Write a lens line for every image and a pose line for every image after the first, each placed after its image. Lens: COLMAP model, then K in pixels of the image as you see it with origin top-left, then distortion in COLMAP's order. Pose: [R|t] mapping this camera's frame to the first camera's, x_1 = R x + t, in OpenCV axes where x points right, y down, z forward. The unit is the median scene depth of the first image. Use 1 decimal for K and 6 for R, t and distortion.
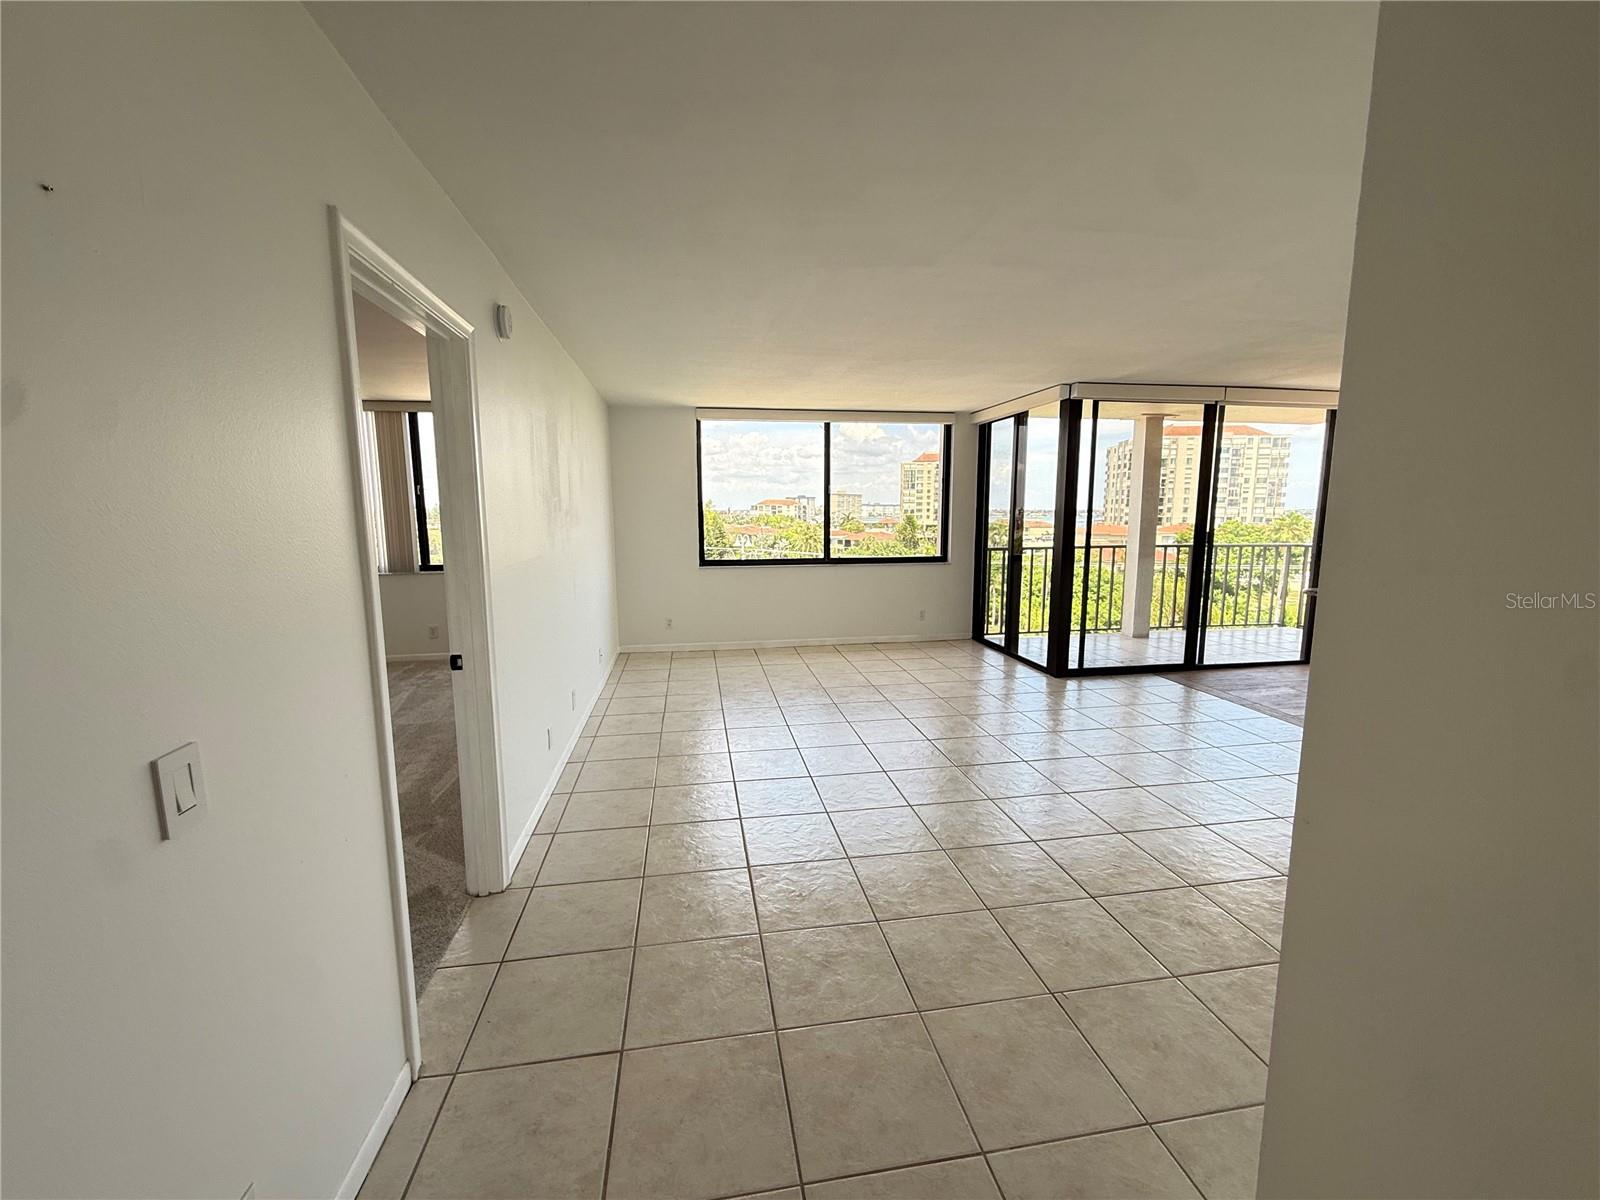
lens RADIAL K [[638.3, 0, 795.4], [0, 638.3, 594.8], [0, 0, 1]] dist [-0.000769, 0.000091]
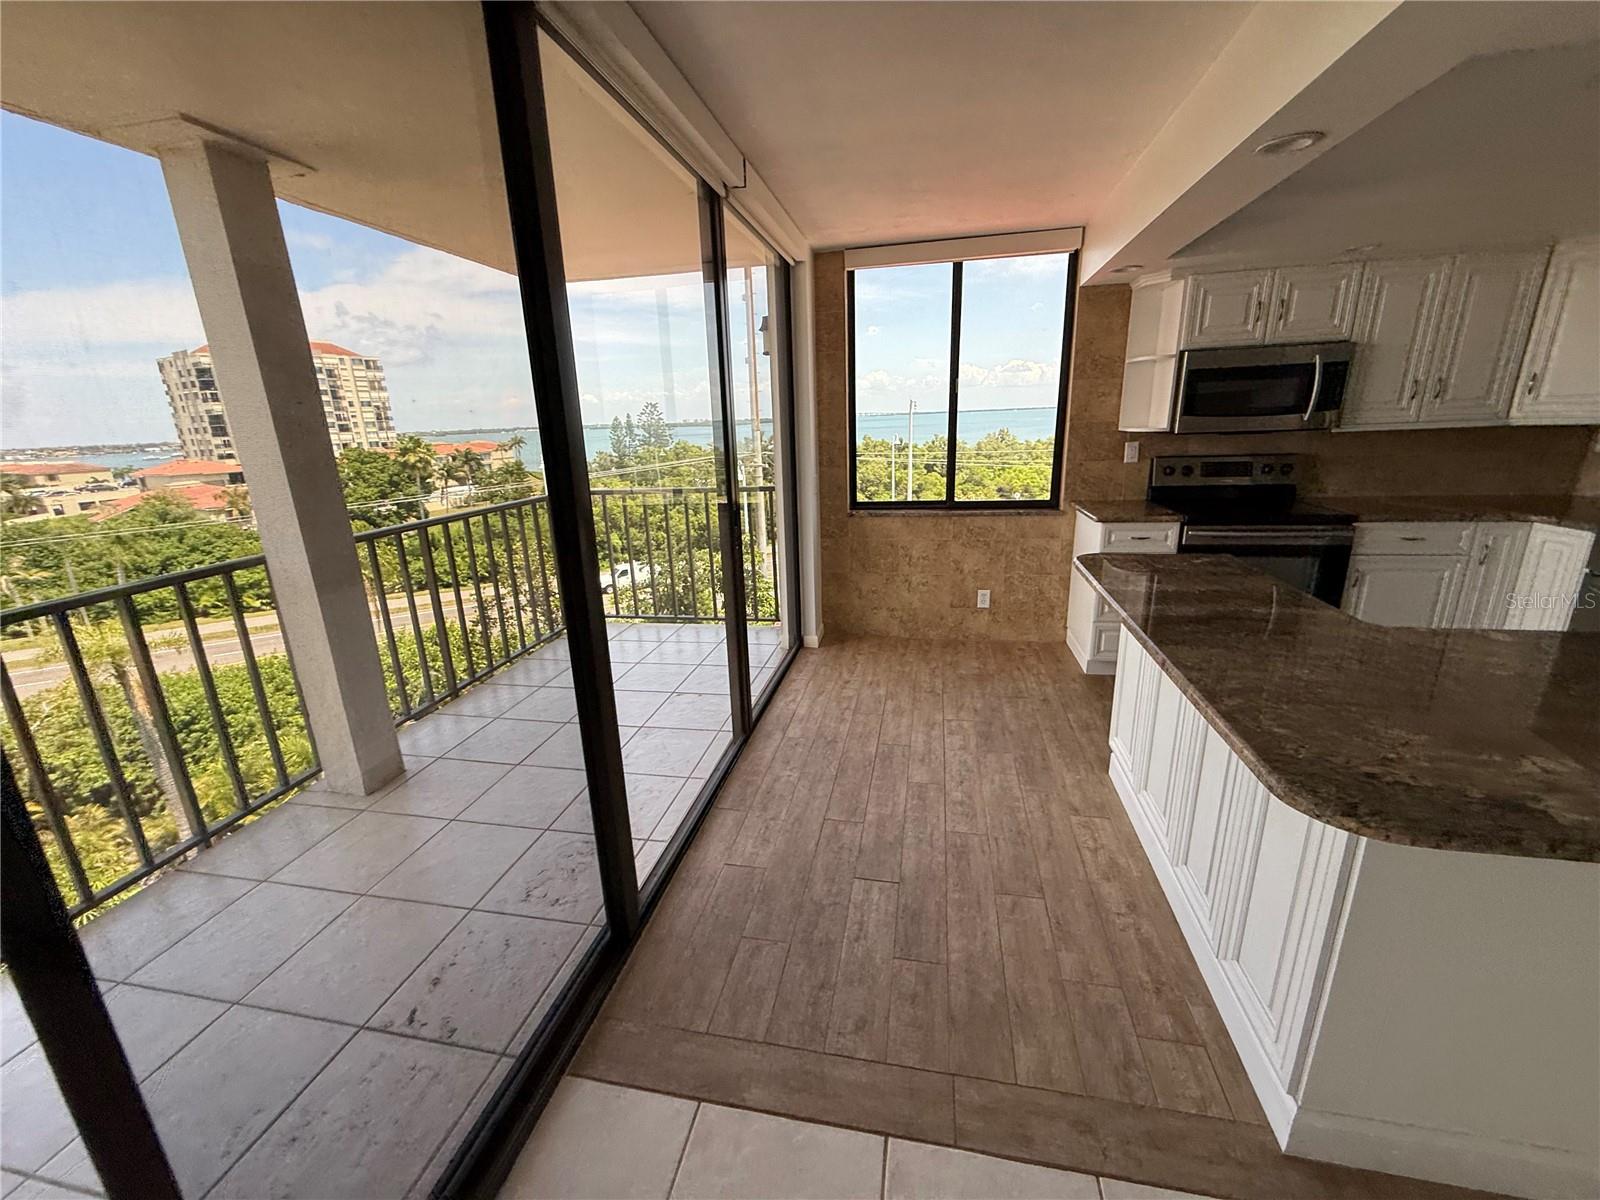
lens RADIAL K [[637.0, 0, 797.3], [0, 637.0, 598.2], [0, 0, 1]] dist [-0.001360, 0.000109]
pose [[0.360205, -0.268509, 0.893396, 0.340169], [0.161328, 0.961182, 0.223836, -0.094212], [-0.918818, 0.063503, 0.389540, 0.662720]]
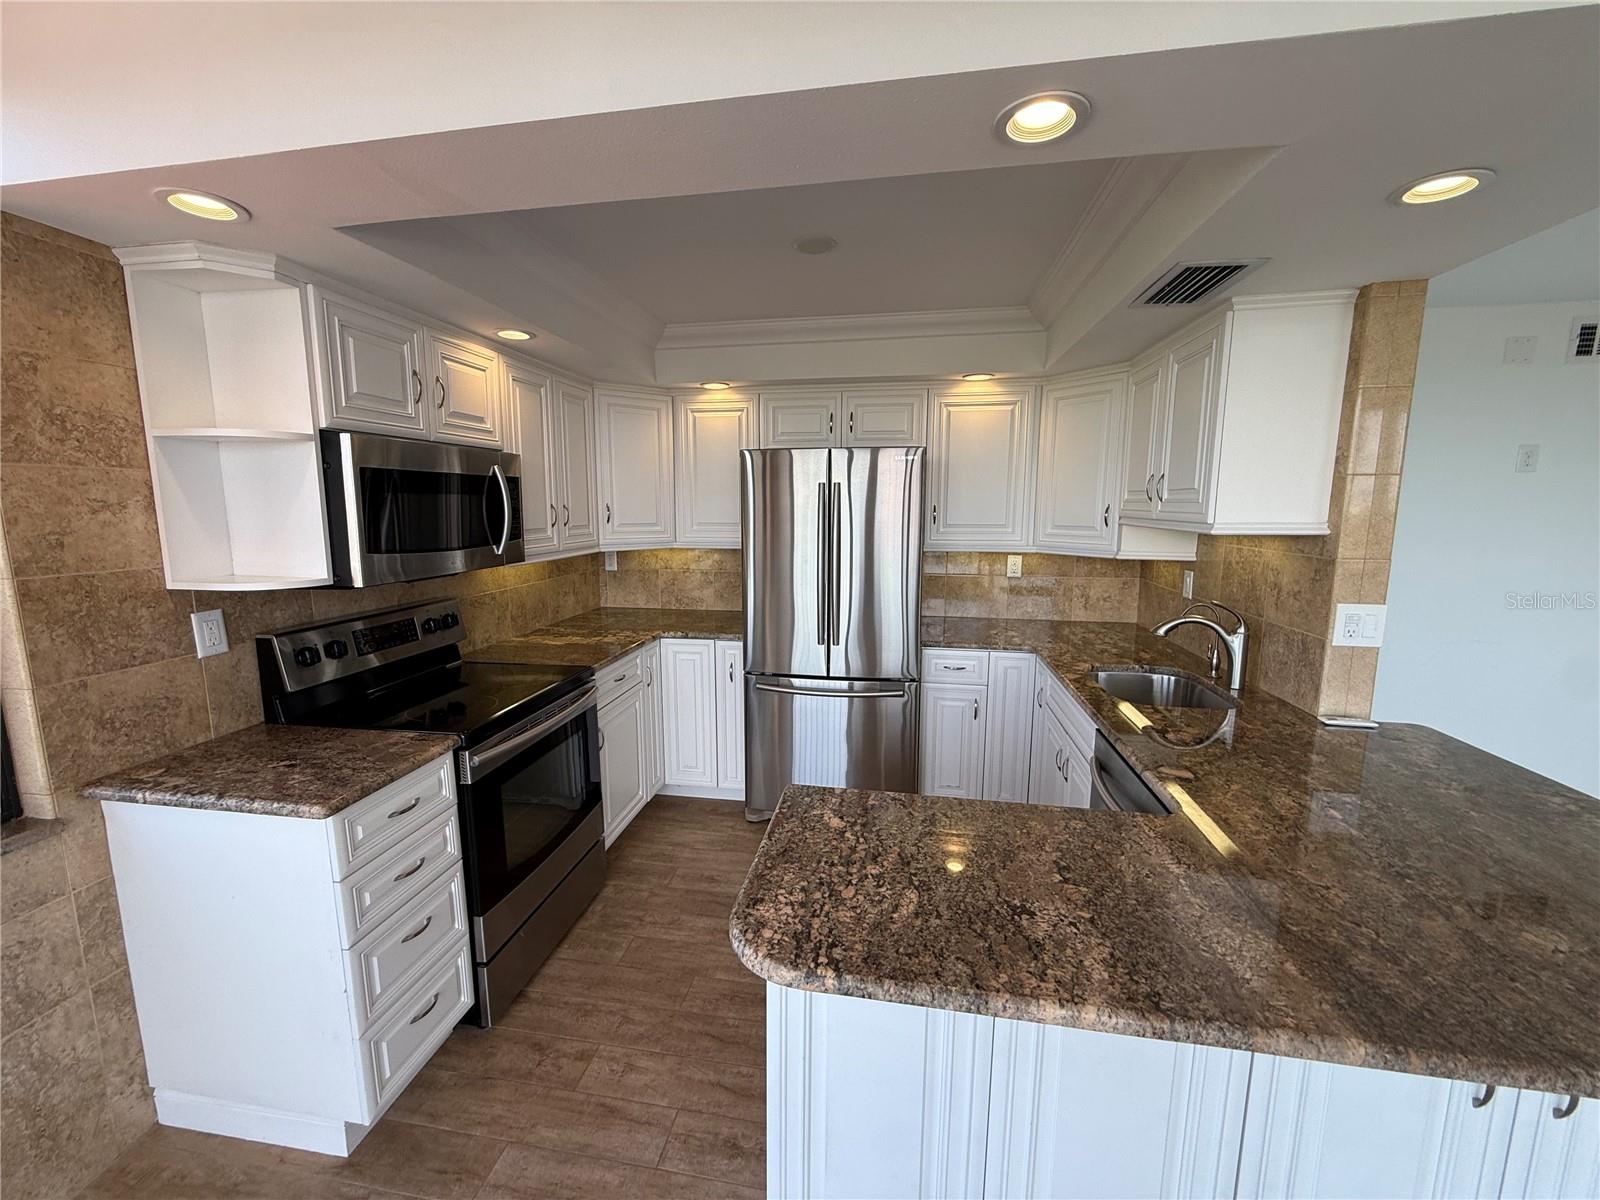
lens RADIAL K [[636.0, 0, 794.5], [0, 636.0, 599.6], [0, 0, 1]] dist [-0.001347, 0.000288]
pose [[-0.944631, -0.047056, 0.324744, 0.676768], [0.044849, 0.961861, 0.269836, -0.114960], [-0.325056, 0.269460, -0.906493, 0.750582]]
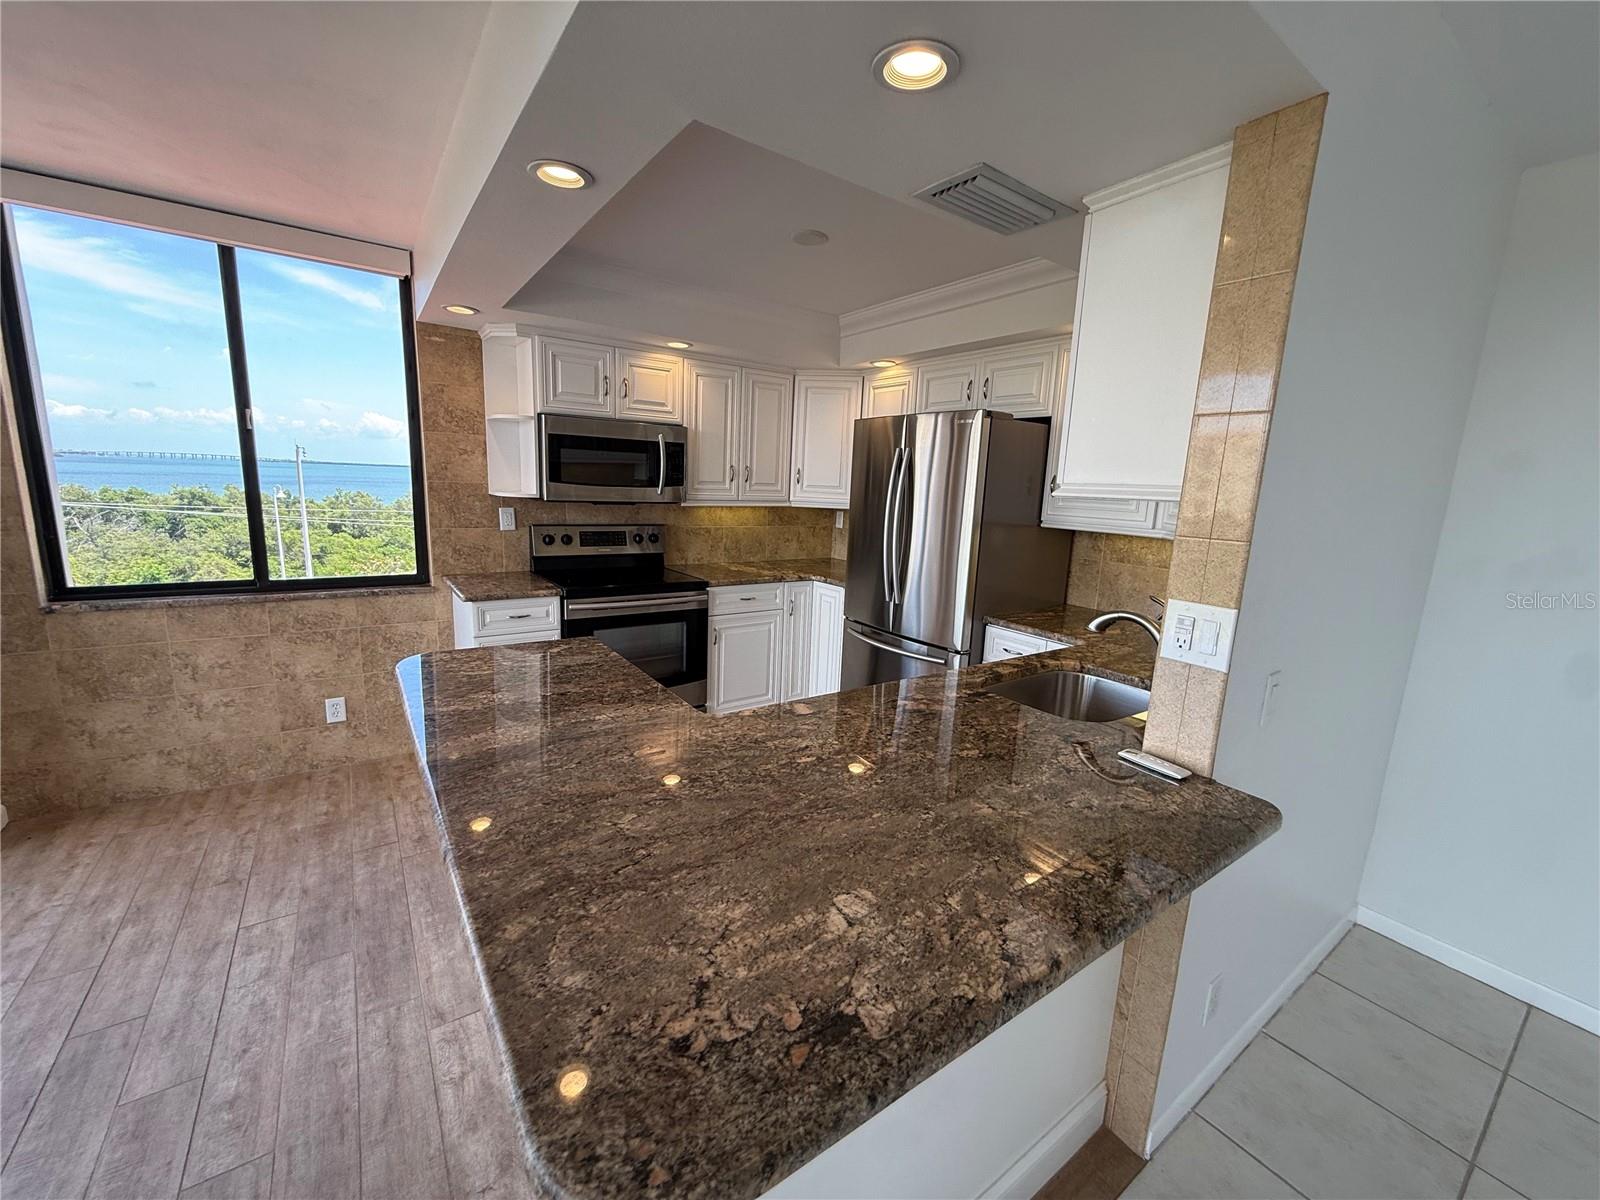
lens RADIAL K [[634.6, 0, 793.7], [0, 634.6, 600.0], [0, 0, 1]] dist [0.000124, -0.000068]
pose [[-0.431656, -0.182576, 0.883368, 0.428741], [0.077613, 0.968153, 0.238025, -0.084754], [-0.898693, 0.171305, -0.403739, 0.613359]]
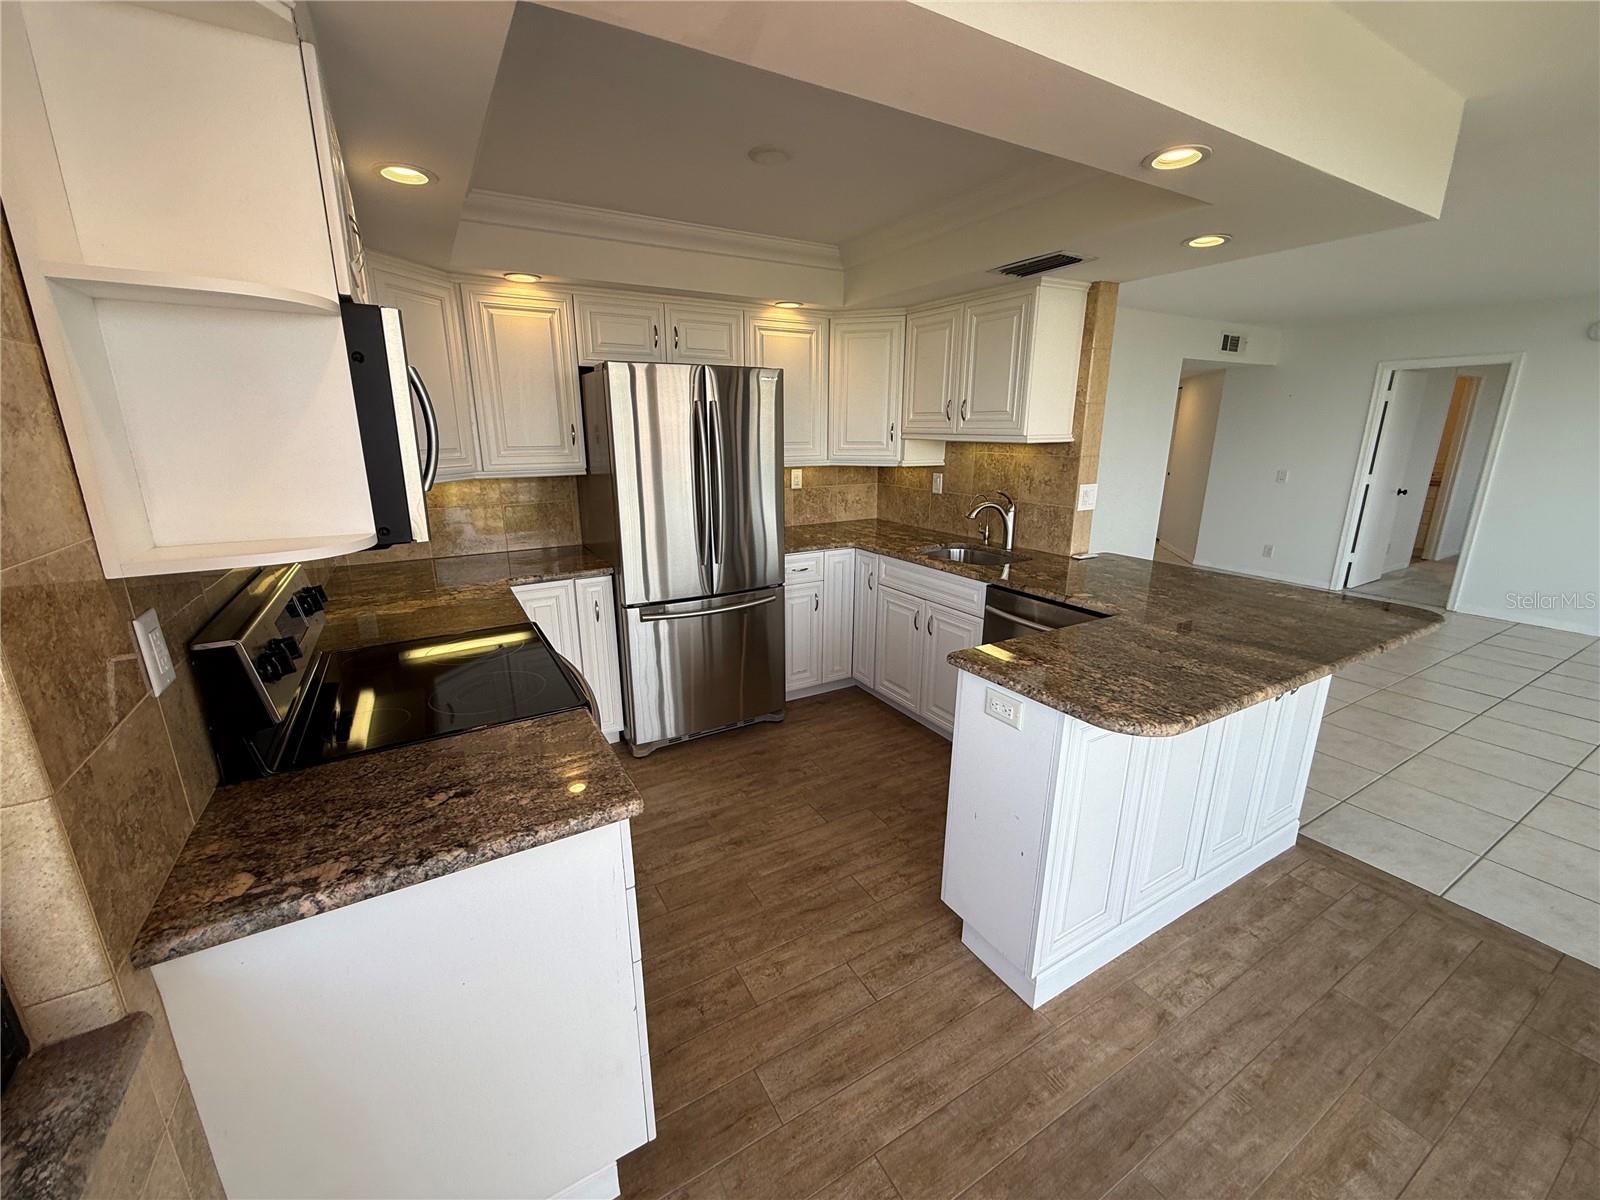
lens RADIAL K [[638.1, 0, 792.9], [0, 638.1, 599.3], [0, 0, 1]] dist [-0.002429, -0.000151]
pose [[-0.935872, 0.096754, -0.338795, 0.886686], [-0.041895, 0.924178, 0.379657, -0.115905], [0.349840, 0.369504, -0.860859, 0.770049]]
